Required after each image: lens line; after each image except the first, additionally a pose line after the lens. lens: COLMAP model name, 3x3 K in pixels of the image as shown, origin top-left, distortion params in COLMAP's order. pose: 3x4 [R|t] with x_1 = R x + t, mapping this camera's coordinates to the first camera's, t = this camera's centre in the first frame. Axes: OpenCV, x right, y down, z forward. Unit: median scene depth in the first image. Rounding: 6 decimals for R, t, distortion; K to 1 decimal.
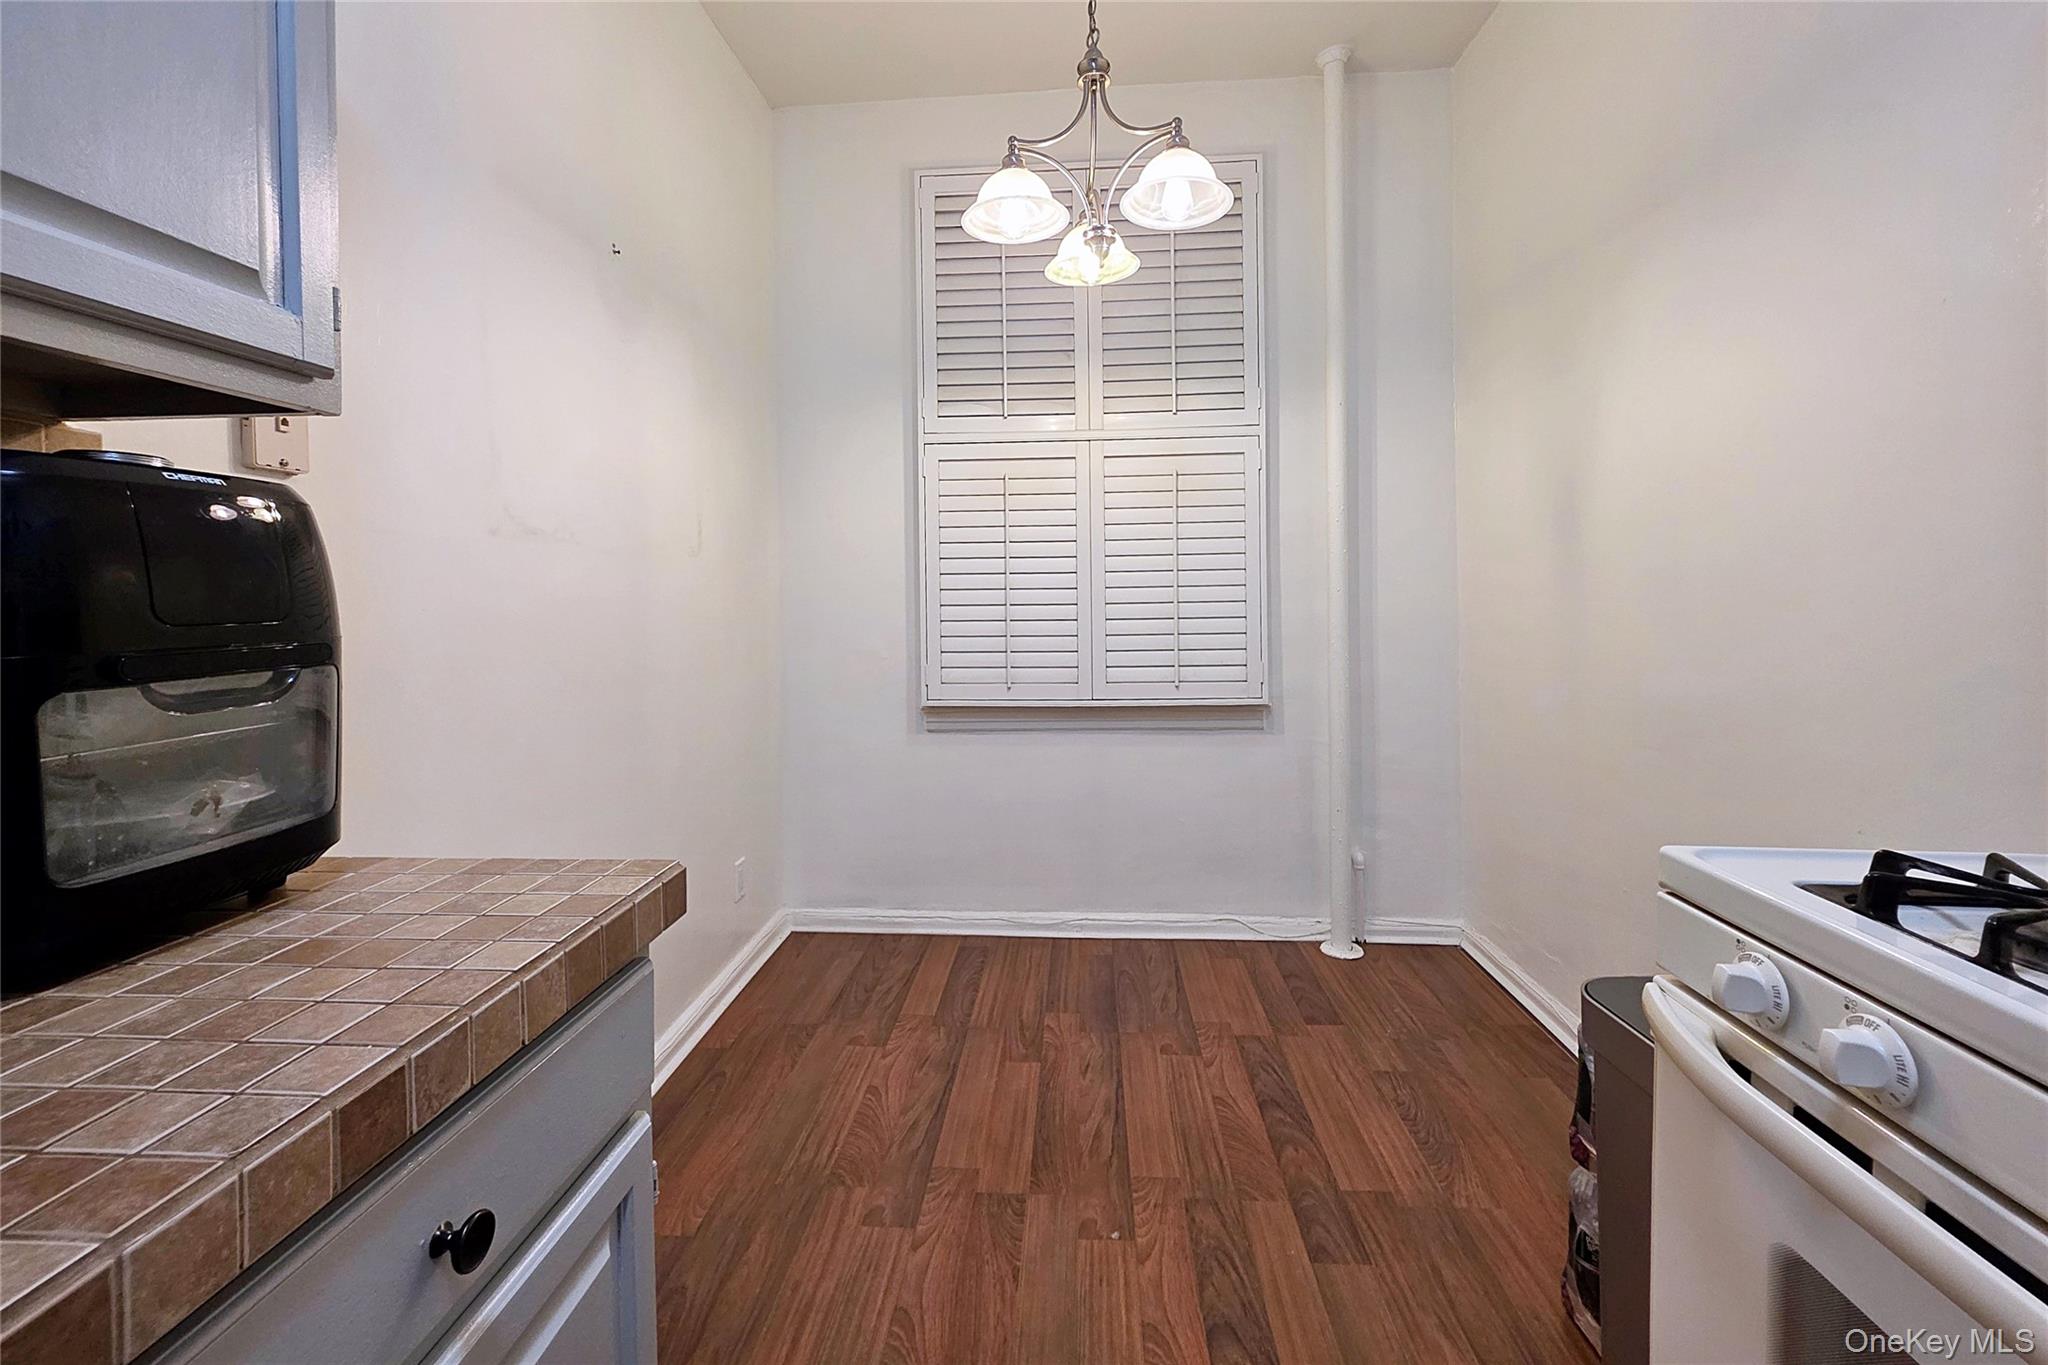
lens RADIAL K [[843.5, 0, 1027.1], [0, 843.5, 603.1], [0, 0, 1]] dist [0.001438, -0.000260]
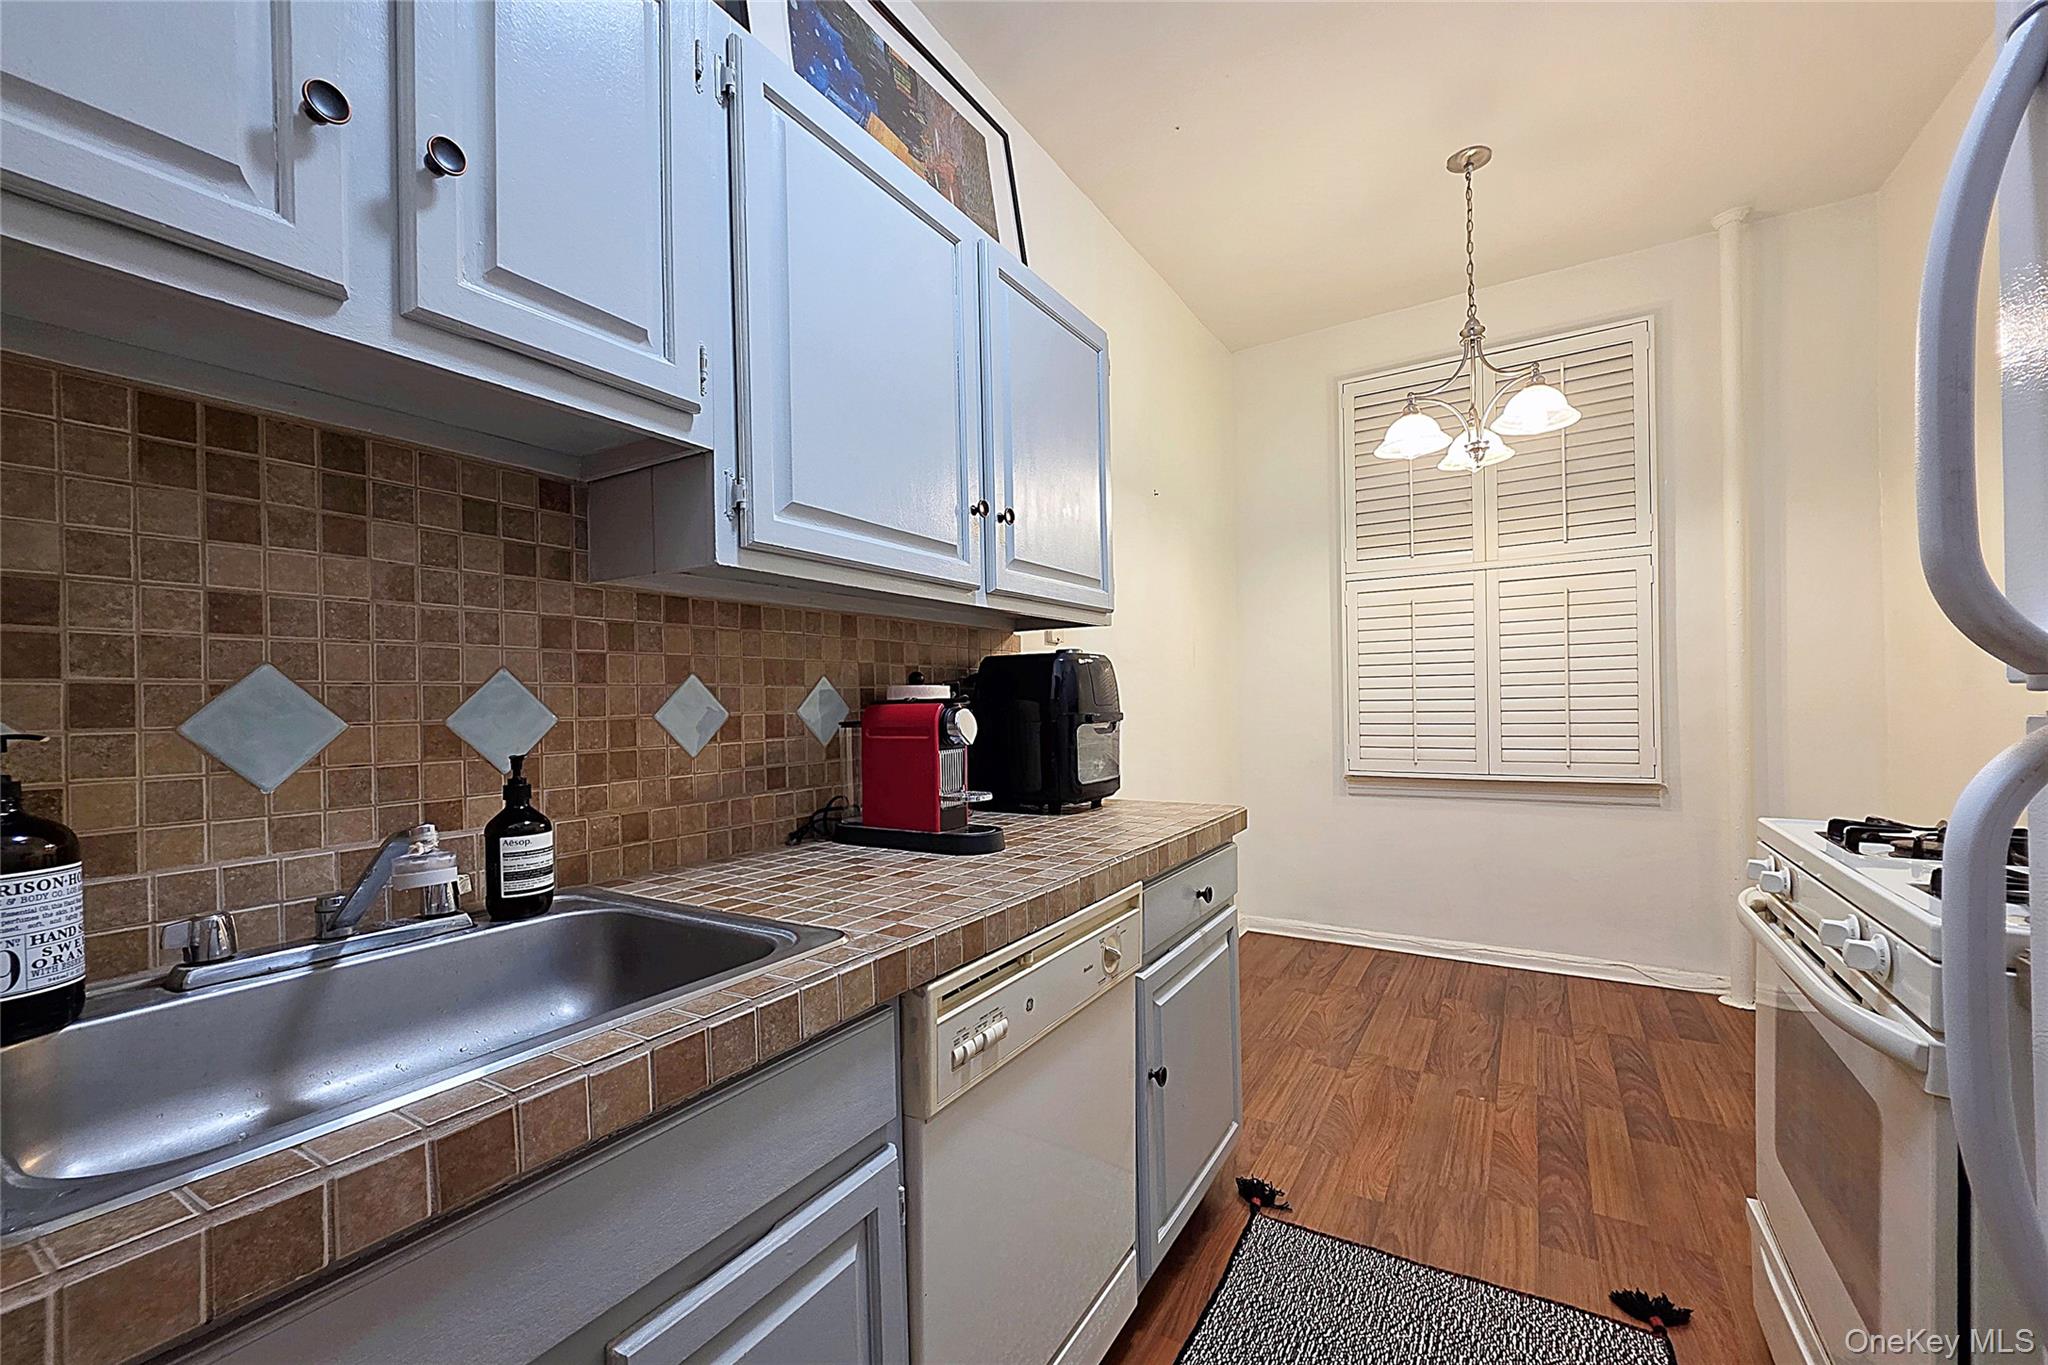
lens RADIAL K [[820.1, 0, 1025.5], [0, 820.1, 704.1], [0, 0, 1]] dist [0.001824, 0.000075]
pose [[0.884474, -0.002707, -0.466581, 0.037588], [0.004324, 0.999988, 0.002396, 0.002931], [0.466569, -0.004137, 0.884475, -0.419378]]
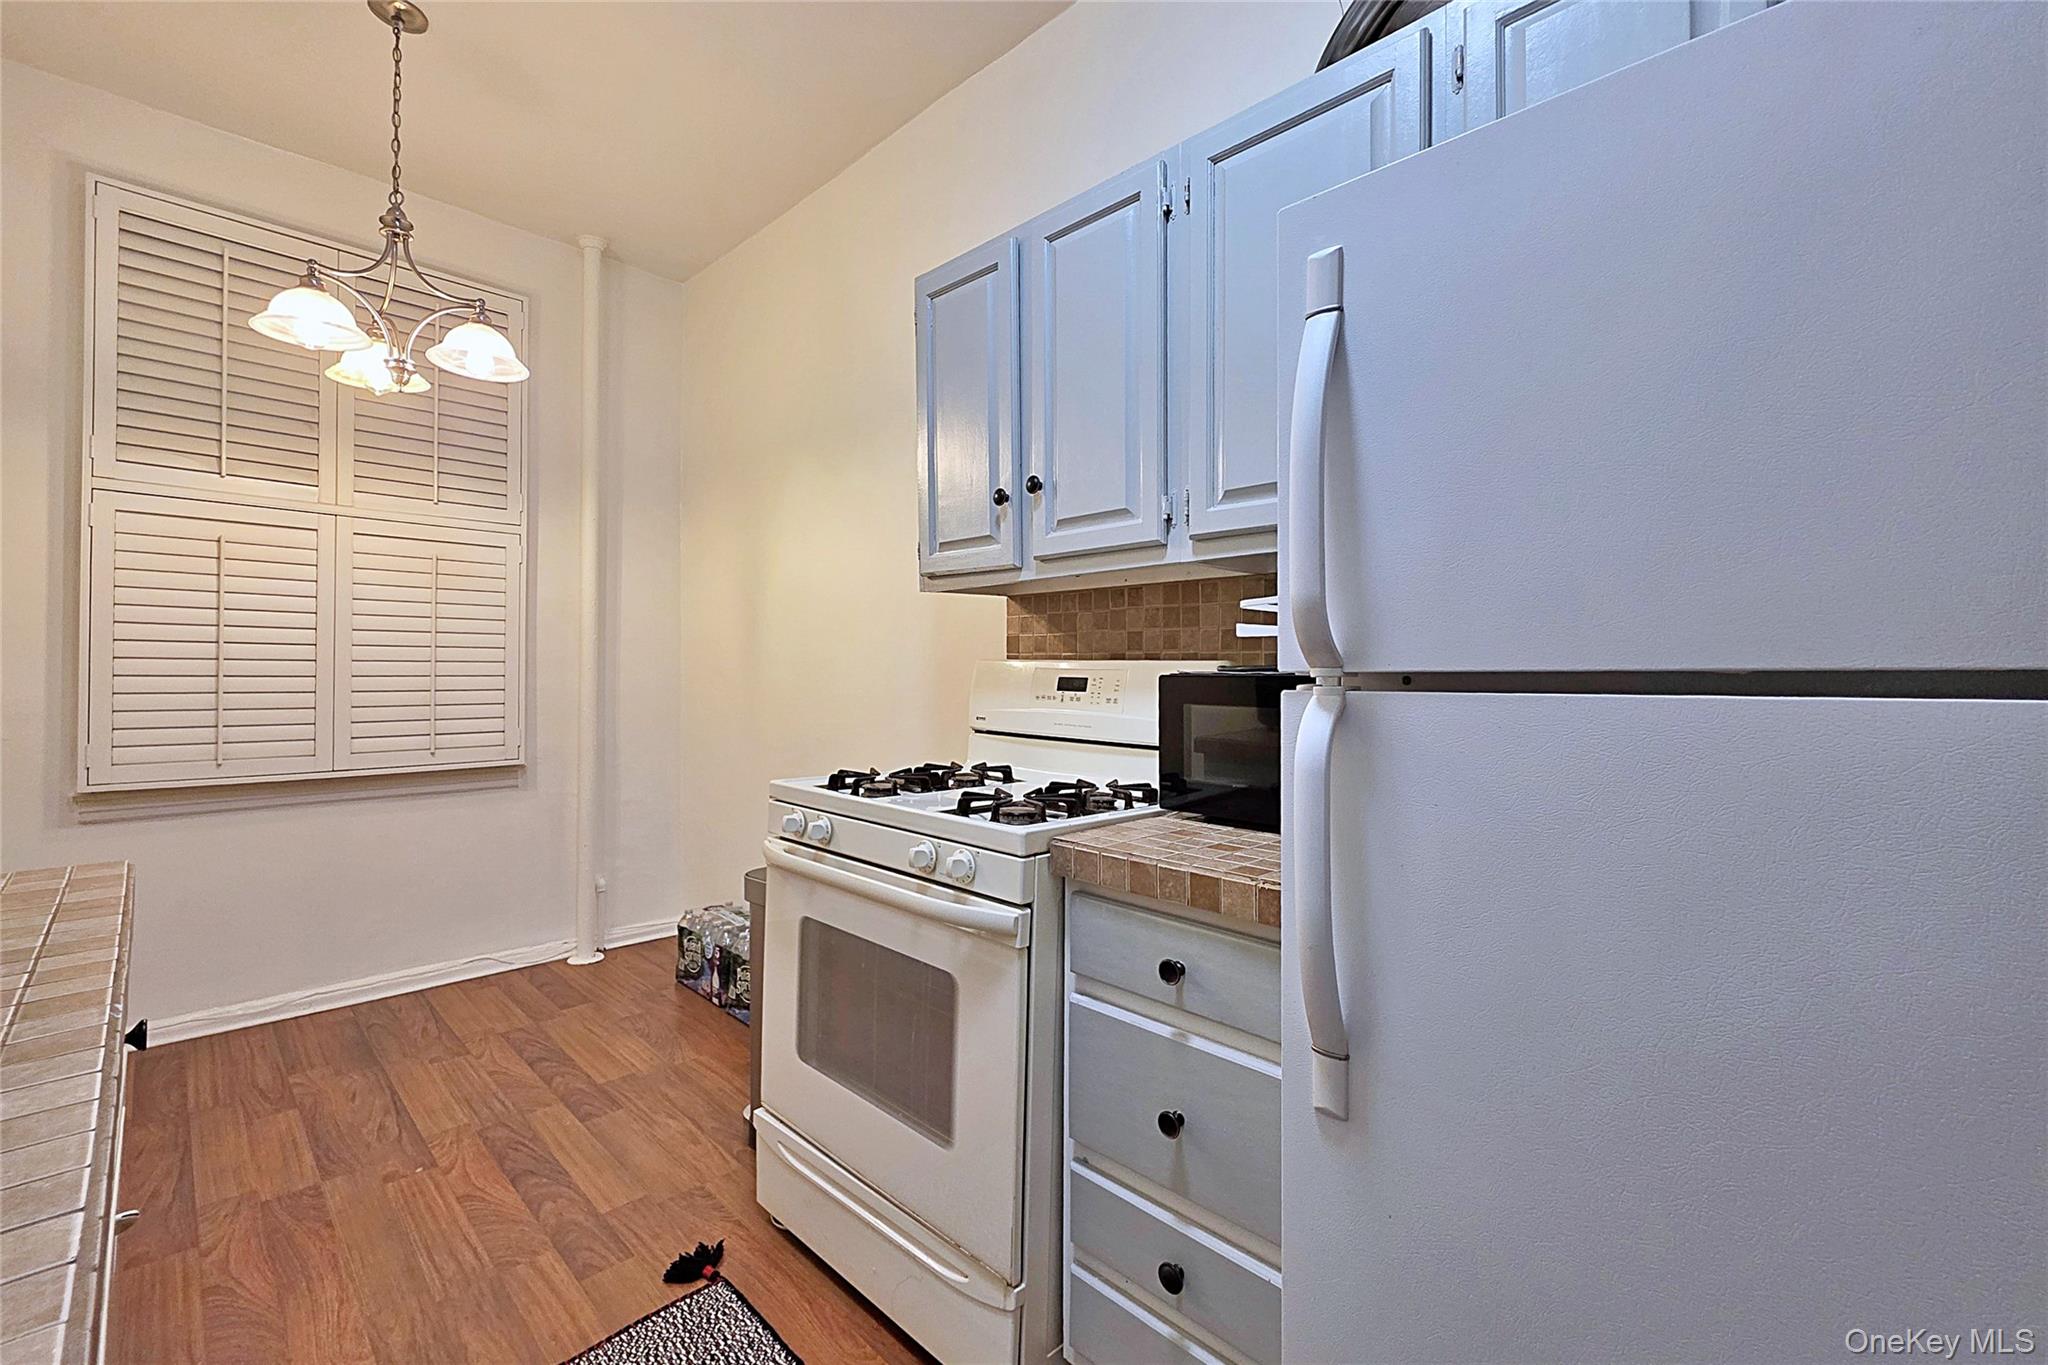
lens RADIAL K [[850.0, 0, 1026.2], [0, 850.0, 667.5], [0, 0, 1]] dist [0.000748, -0.000473]
pose [[0.649092, 0.021280, 0.760413, -0.163974], [-0.008024, 0.999745, -0.021128, 0.005448], [-0.760668, 0.007612, 0.649097, -0.300726]]
